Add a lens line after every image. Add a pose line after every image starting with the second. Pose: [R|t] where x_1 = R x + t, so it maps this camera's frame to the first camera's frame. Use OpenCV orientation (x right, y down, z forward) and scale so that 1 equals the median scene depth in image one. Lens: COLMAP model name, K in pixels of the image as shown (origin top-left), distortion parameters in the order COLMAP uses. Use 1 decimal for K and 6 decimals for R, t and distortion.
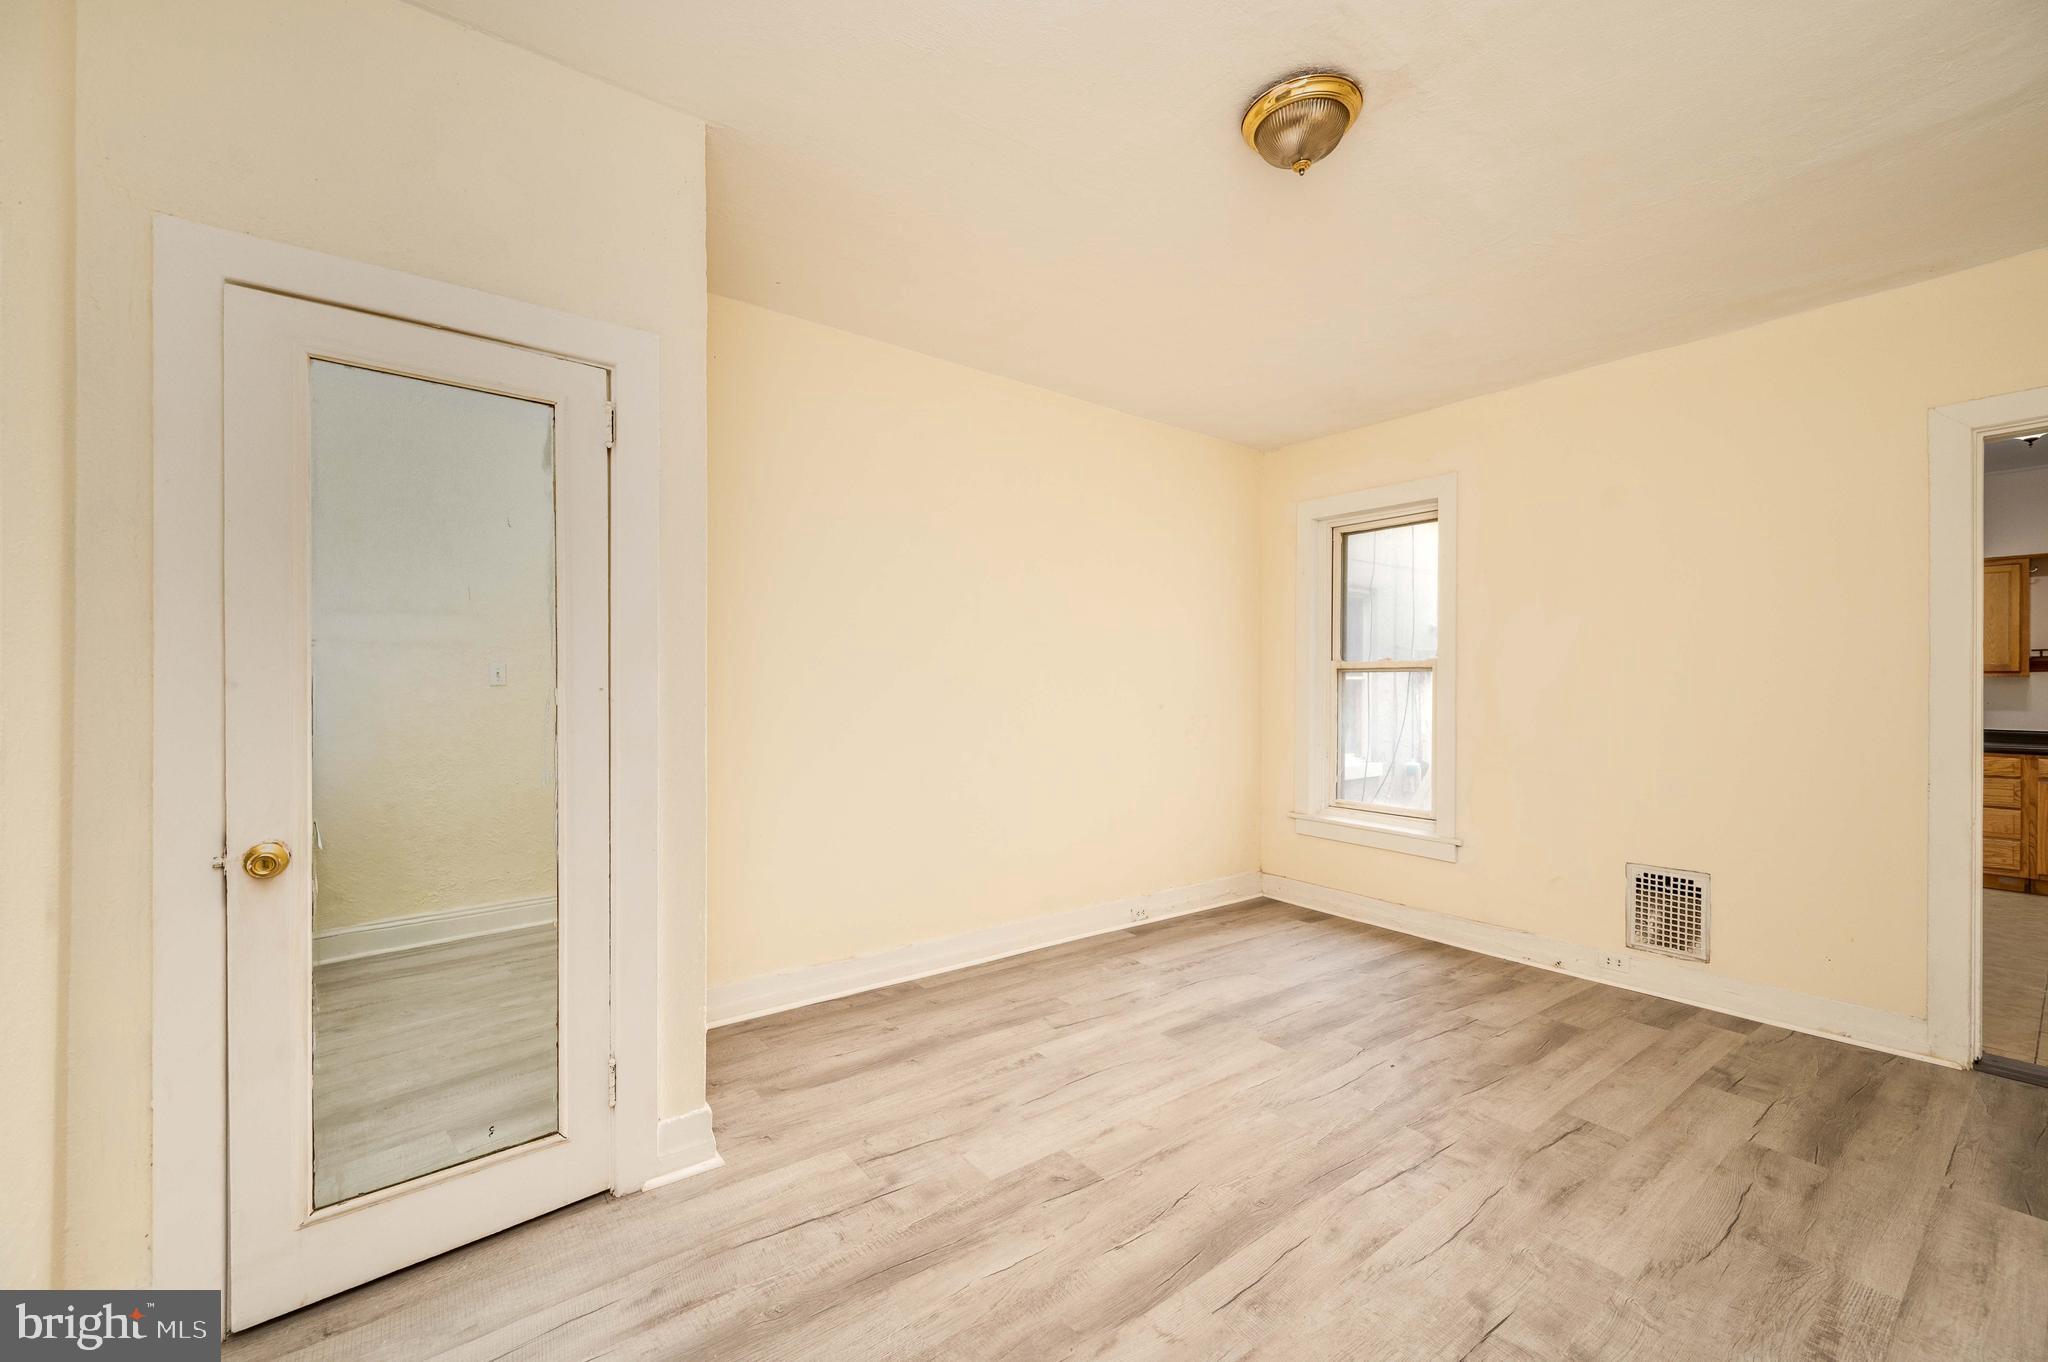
lens RADIAL K [[824.6, 0, 1023.9], [0, 824.6, 687.1], [0, 0, 1]] dist [0.001712, -0.000485]
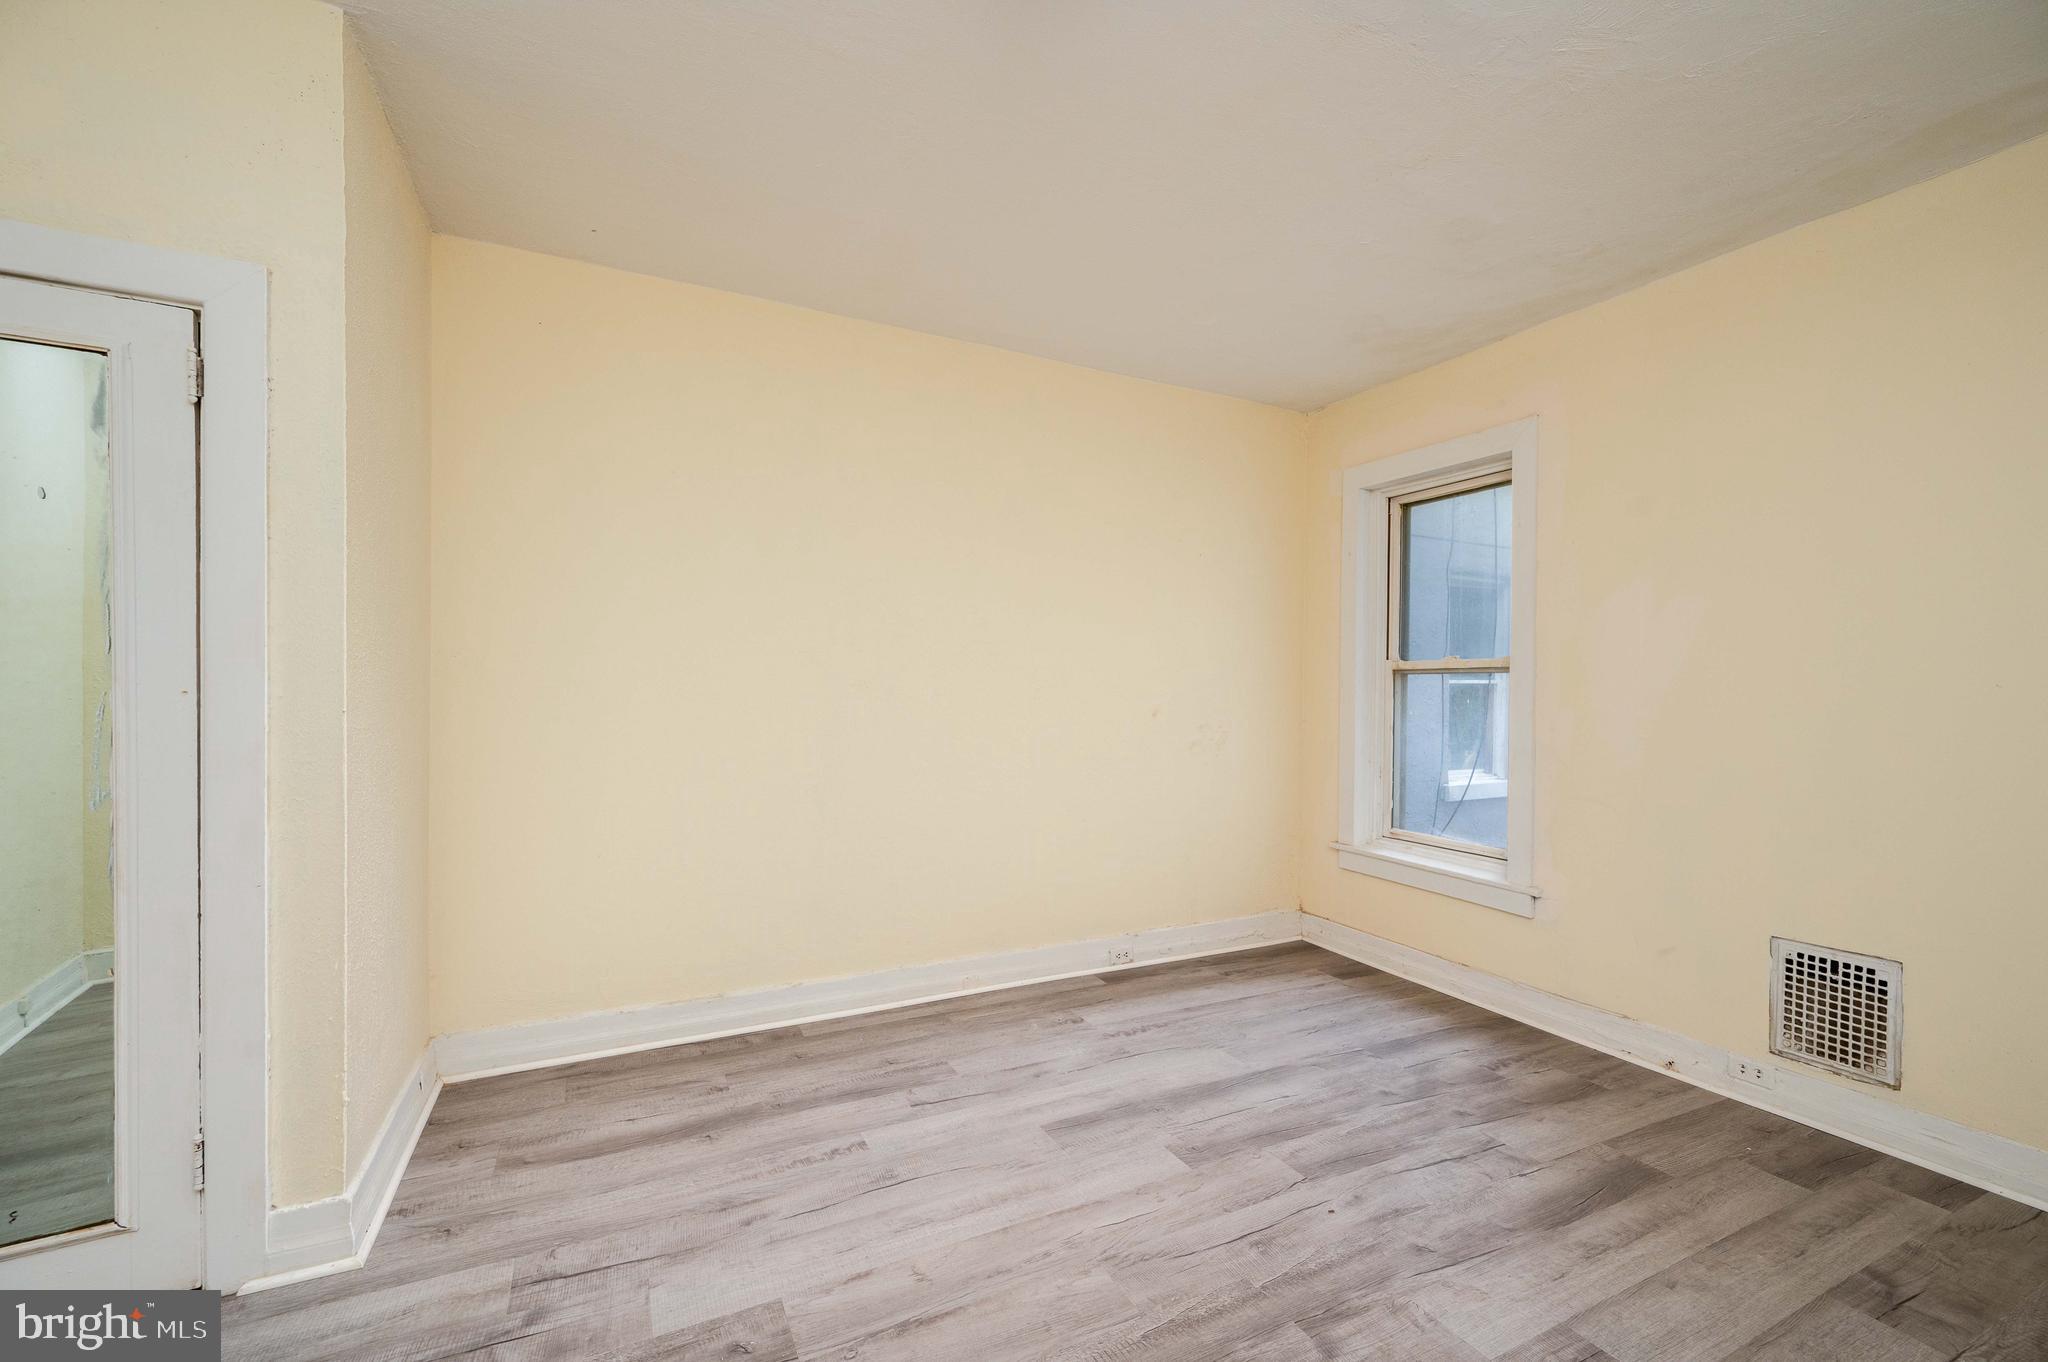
lens RADIAL K [[808.4, 0, 1013.5], [0, 808.4, 695.4], [0, 0, 1]] dist [-0.001668, 0.000248]
pose [[0.978964, 0.002437, -0.204017, 0.270421], [-0.001583, 0.999989, 0.004346, 0.000378], [0.204026, -0.003932, 0.978958, 0.210204]]
